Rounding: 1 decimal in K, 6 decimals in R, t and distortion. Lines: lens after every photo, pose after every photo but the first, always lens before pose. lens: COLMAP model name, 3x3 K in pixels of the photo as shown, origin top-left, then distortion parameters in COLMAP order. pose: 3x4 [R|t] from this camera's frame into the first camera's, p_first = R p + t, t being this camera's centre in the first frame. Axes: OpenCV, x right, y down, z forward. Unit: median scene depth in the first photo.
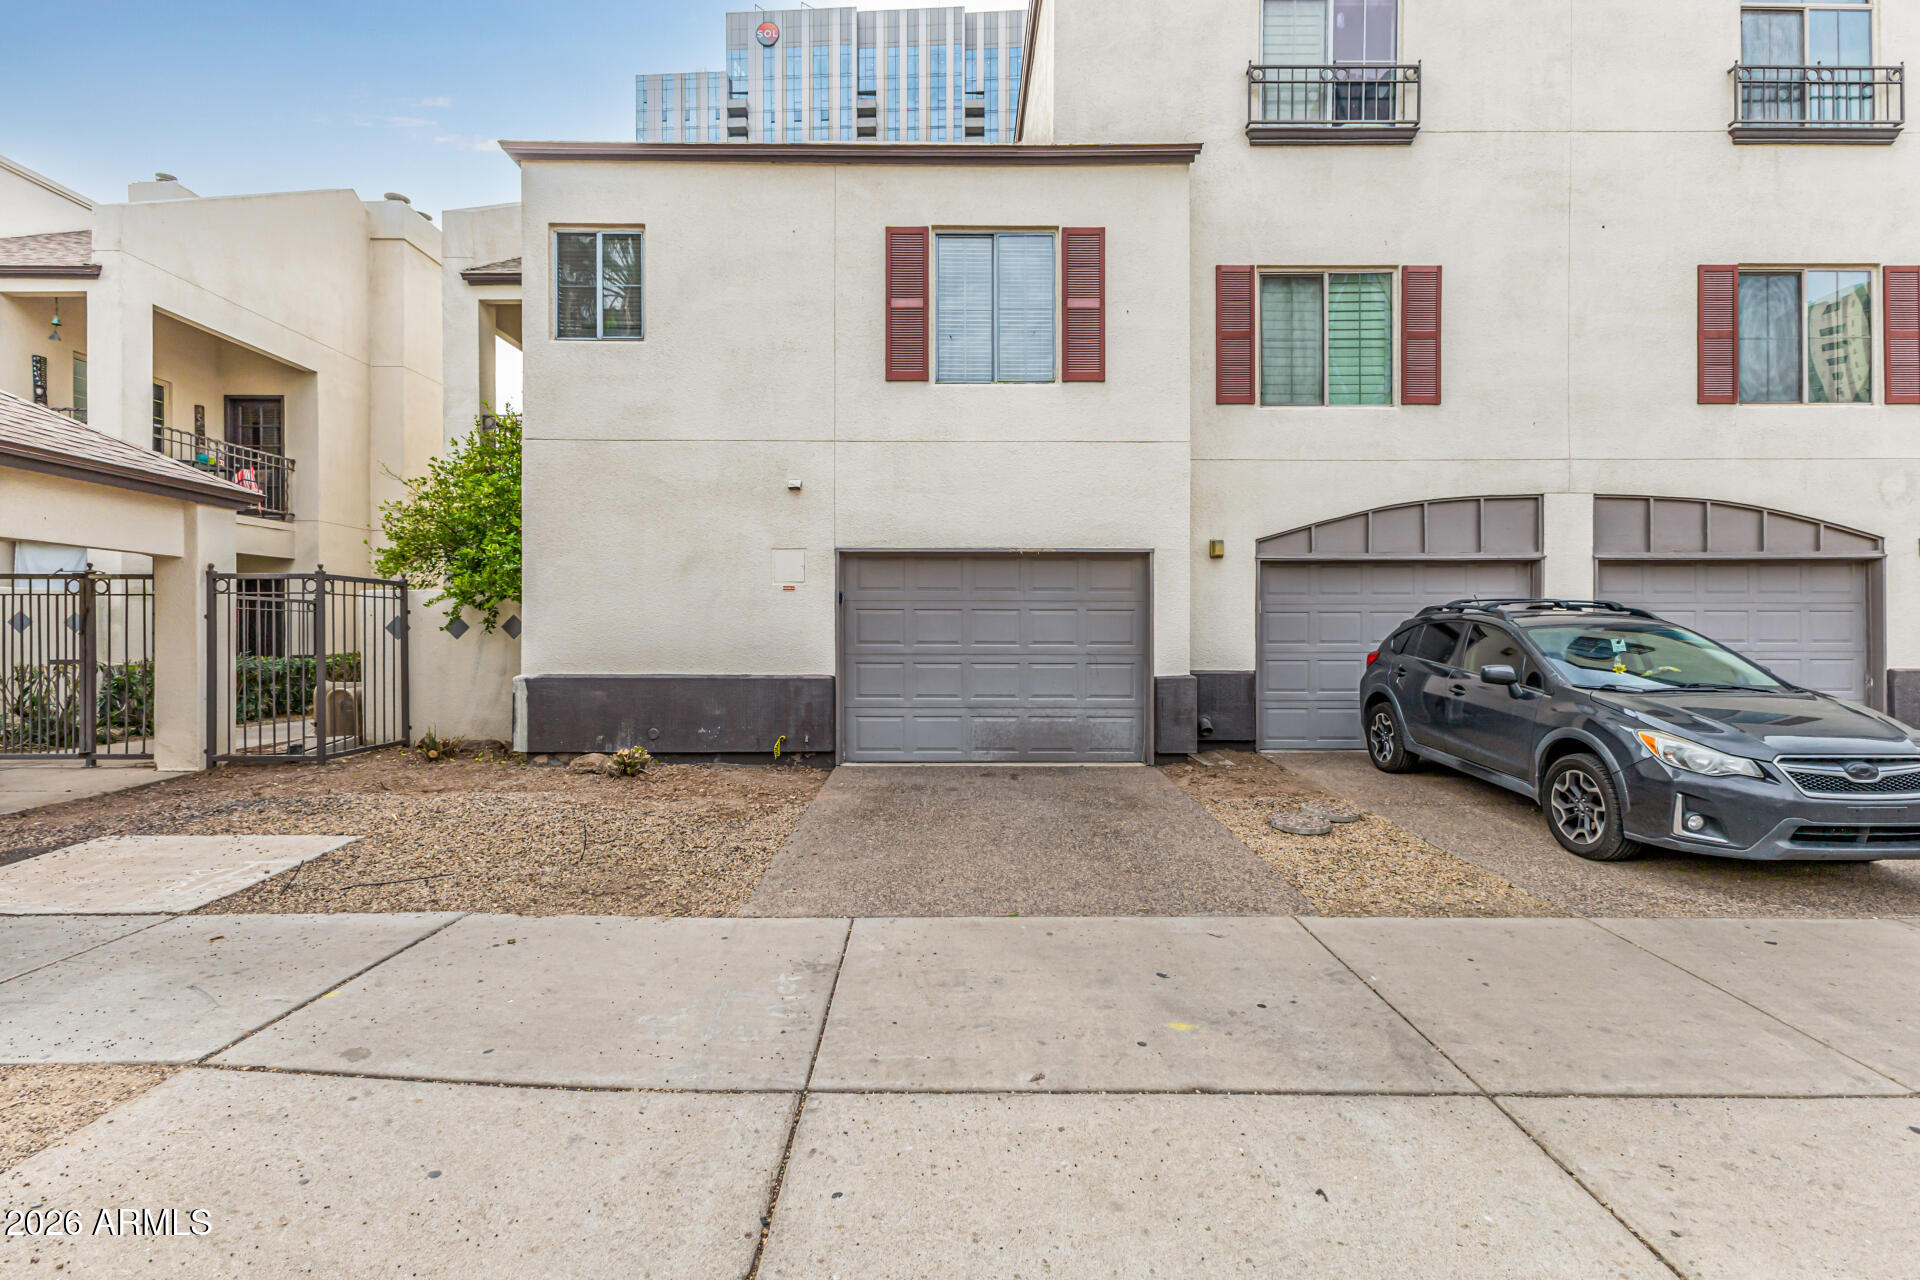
lens RADIAL K [[832.2, 0, 946.8], [0, 832.2, 635.7], [0, 0, 1]] dist [0.012495, -0.004201]
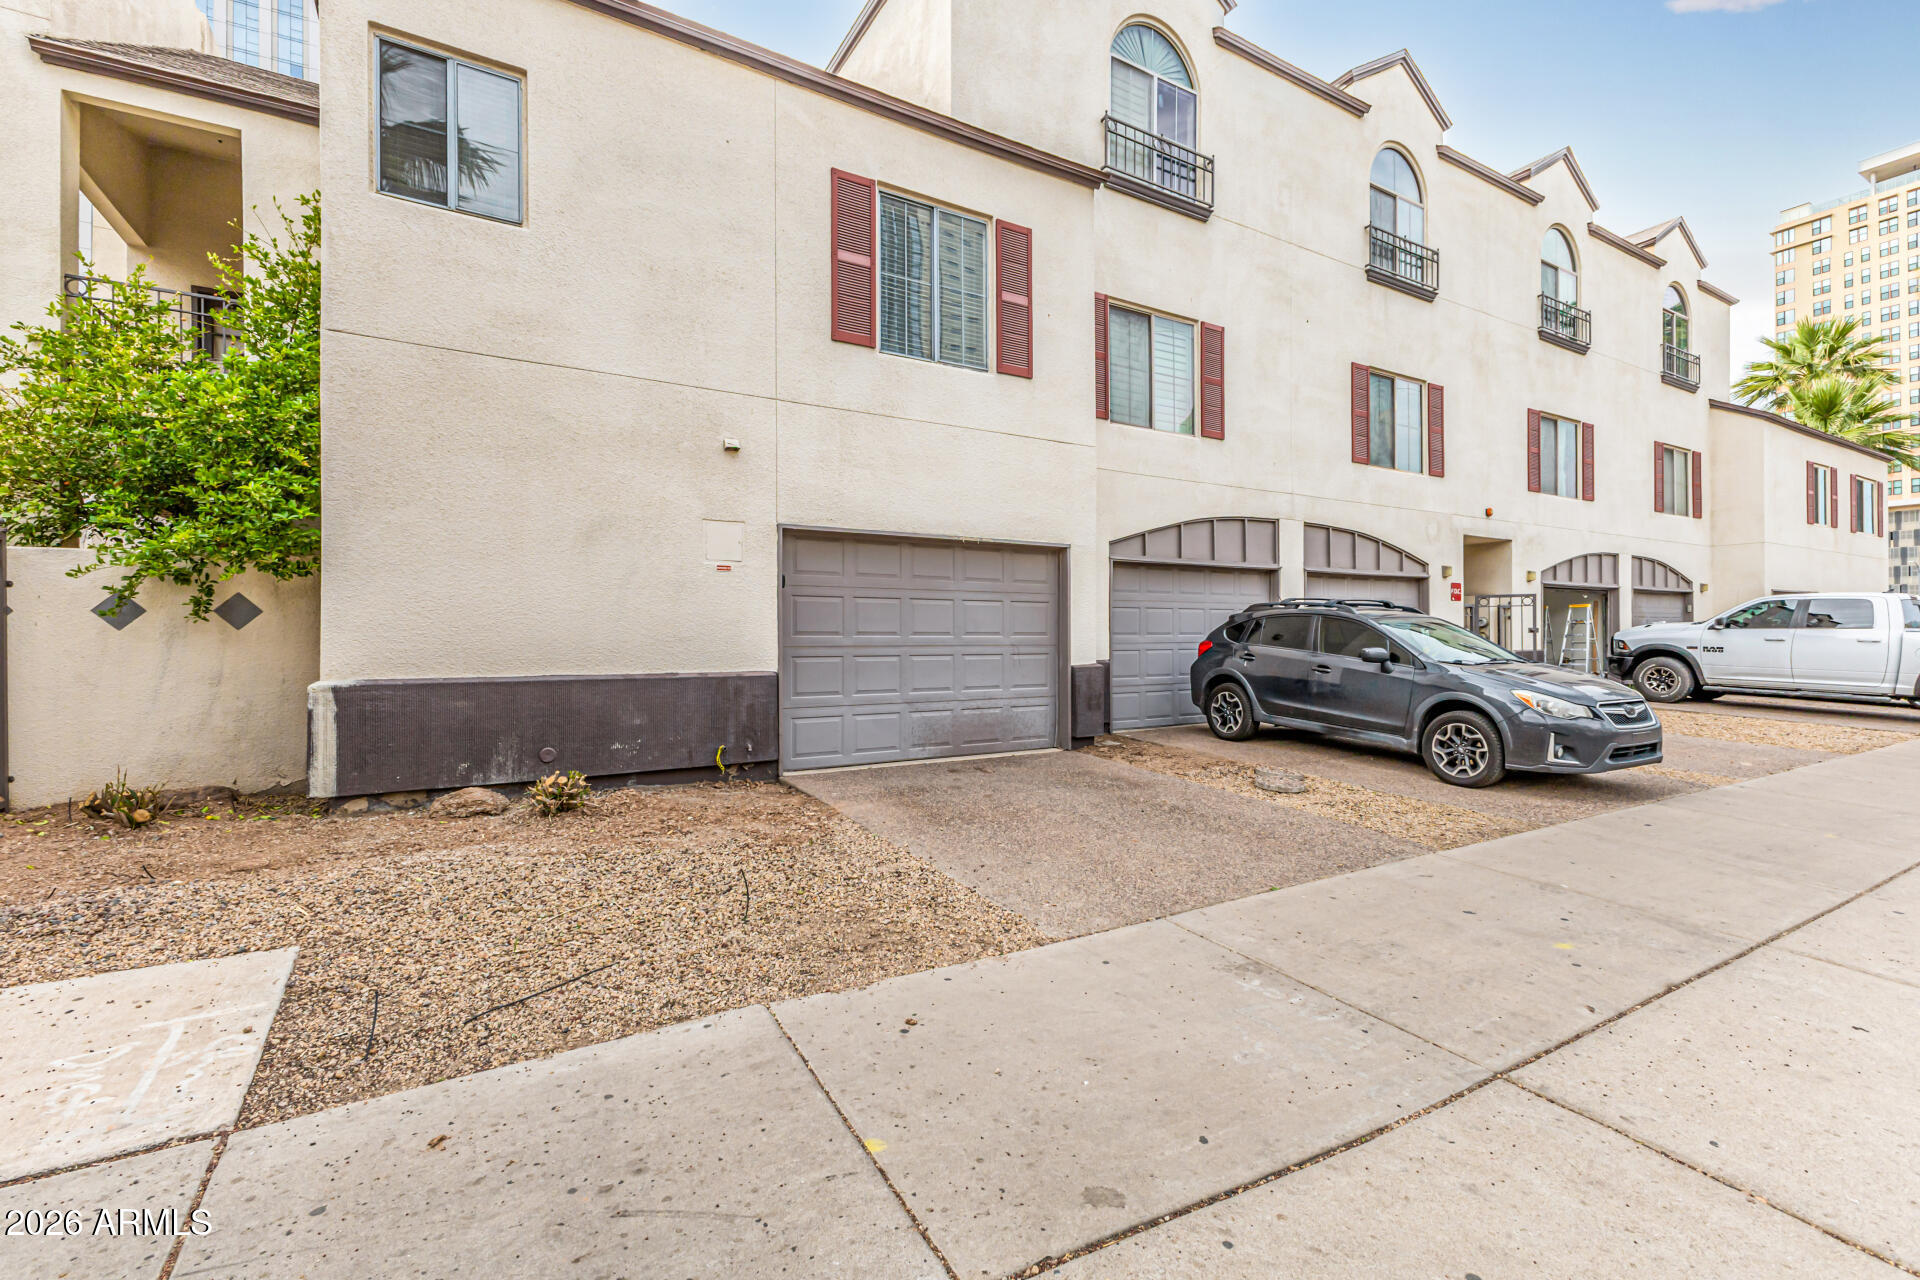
lens RADIAL K [[832.2, 0, 943.8], [0, 832.2, 635.5], [0, 0, 1]] dist [0.012495, -0.004201]
pose [[0.861276, -0.001147, 0.508137, -0.423977], [0.003193, 0.999990, -0.003154, 0.013764], [-0.508128, 0.004339, 0.861271, 0.171499]]
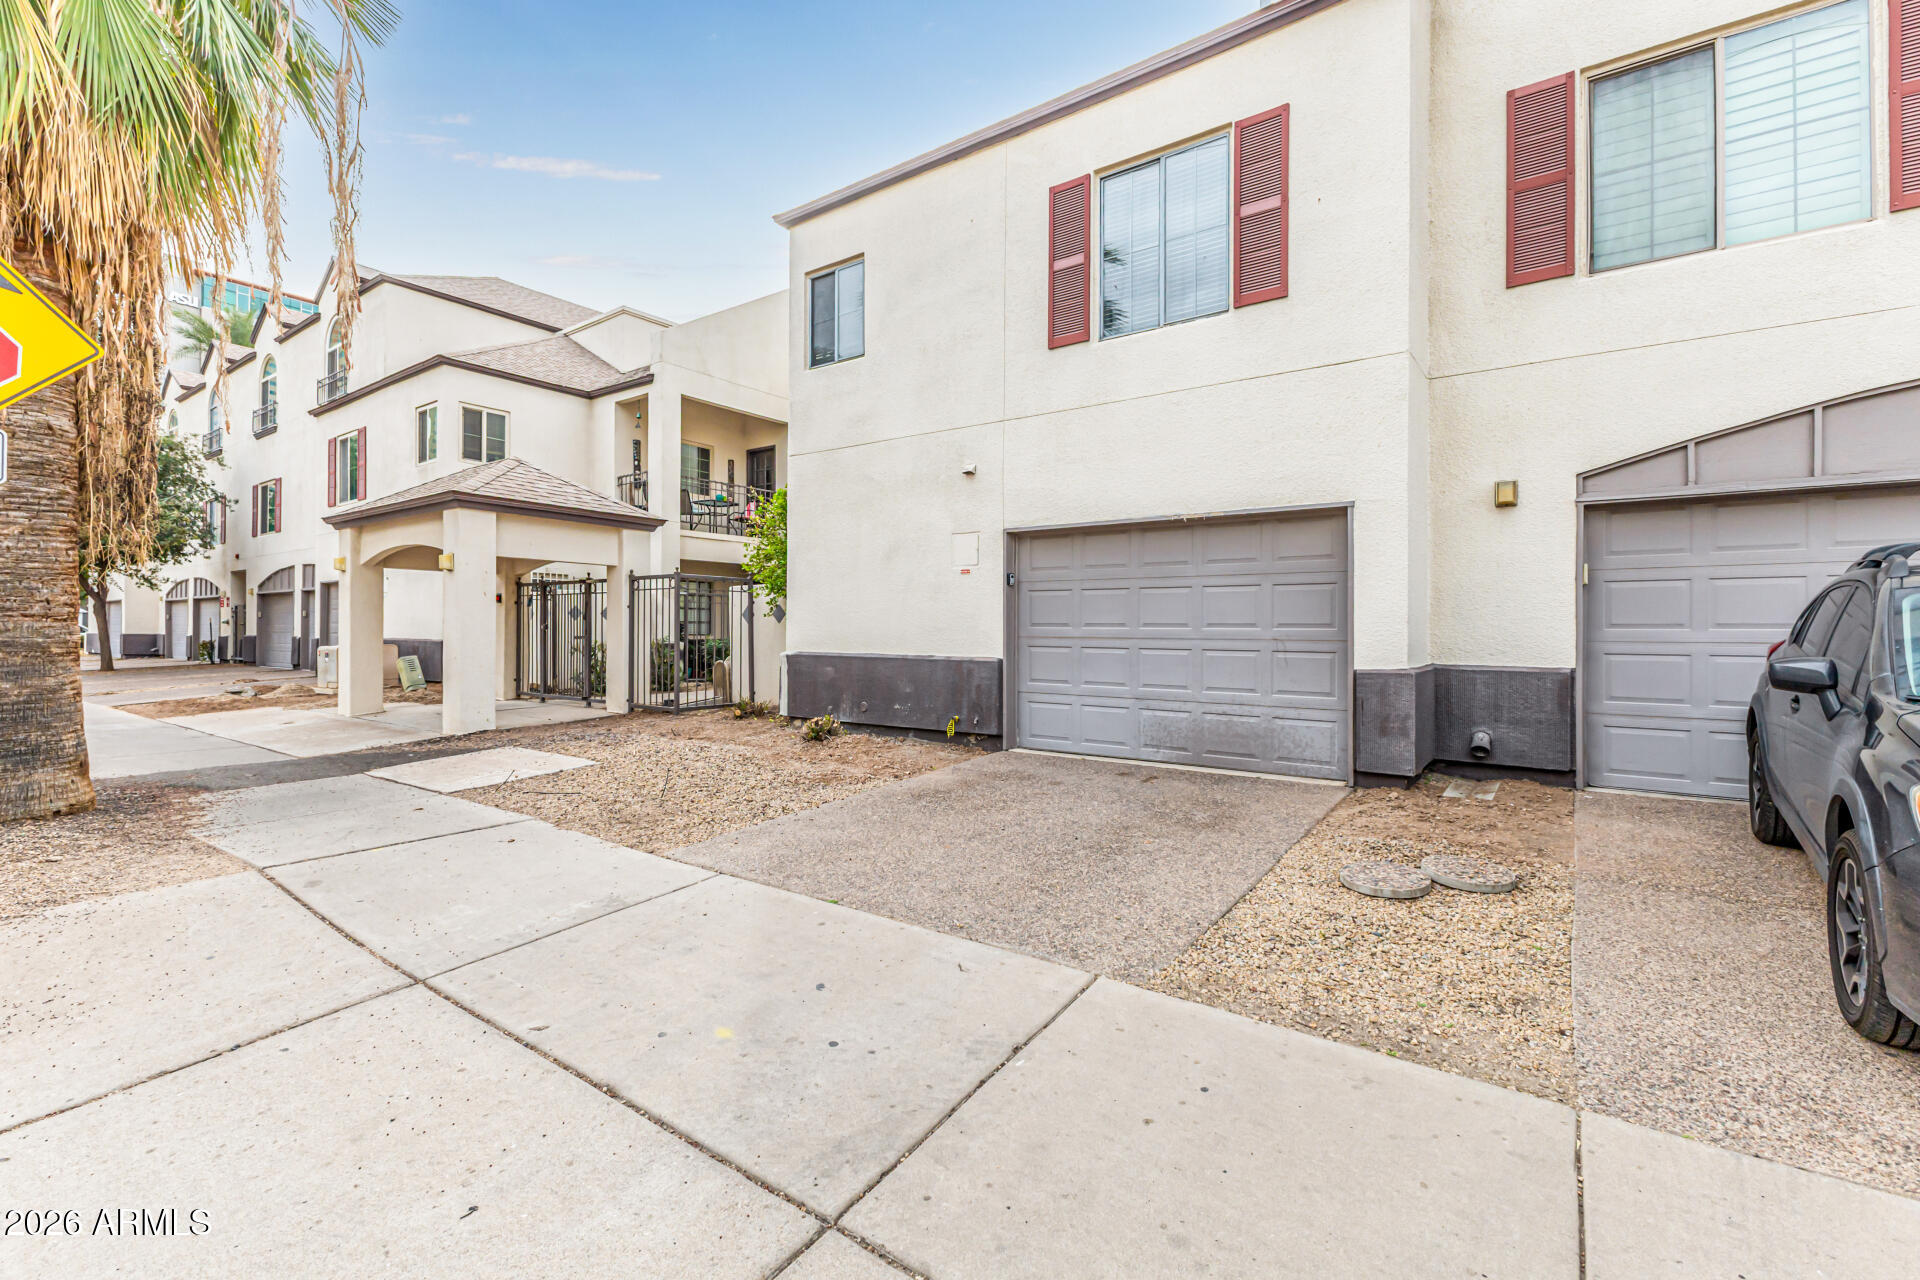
lens RADIAL K [[832.2, 0, 953.1], [0, 832.2, 627.5], [0, 0, 1]] dist [0.012495, -0.004201]
pose [[0.807339, 0.001711, -0.590086, 0.400640], [-0.004263, 0.999987, -0.002932, 0.014415], [0.590073, 0.004883, 0.807335, 0.168731]]
